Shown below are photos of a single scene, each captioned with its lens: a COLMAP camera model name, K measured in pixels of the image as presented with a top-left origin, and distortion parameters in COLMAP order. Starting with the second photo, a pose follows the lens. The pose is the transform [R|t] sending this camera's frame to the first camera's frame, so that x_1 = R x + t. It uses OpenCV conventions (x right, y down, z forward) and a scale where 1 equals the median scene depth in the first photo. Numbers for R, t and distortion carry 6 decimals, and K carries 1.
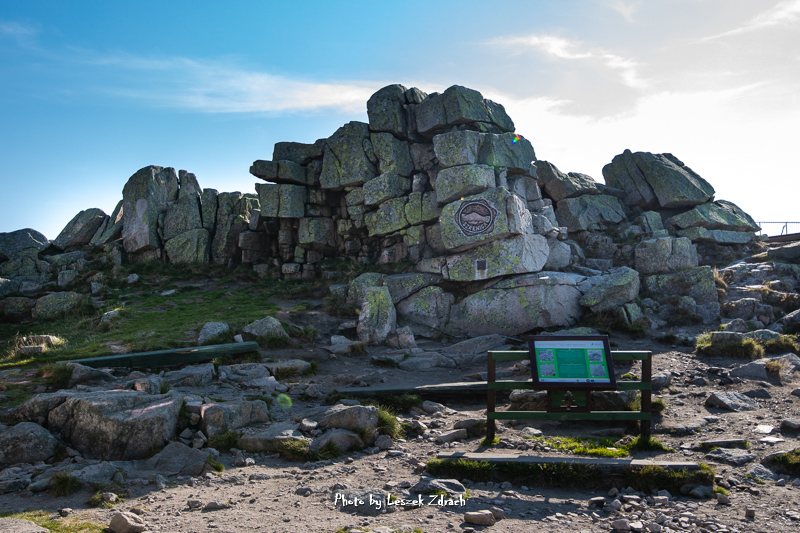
lens RADIAL K [[862.8, 0, 407.5], [0, 862.8, 260.3], [0, 0, 1]] dist [0.033166, 0.000000]
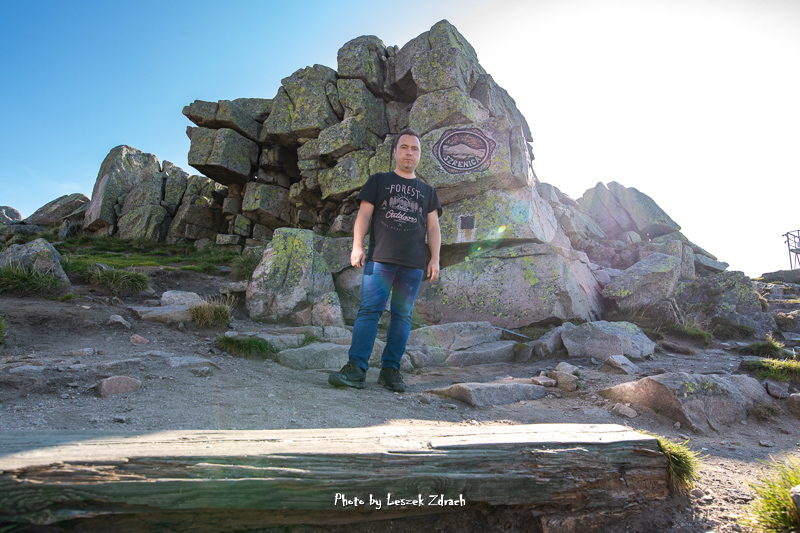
lens RADIAL K [[420.9, 0, 426.6], [0, 420.9, 295.5], [0, 0, 1]] dist [-0.005909, -0.004502]
pose [[0.996623, 0.075553, 0.032168, 0.045789], [-0.072795, 0.994161, -0.079656, 0.085574], [-0.037998, 0.077045, 0.996303, 0.648667]]
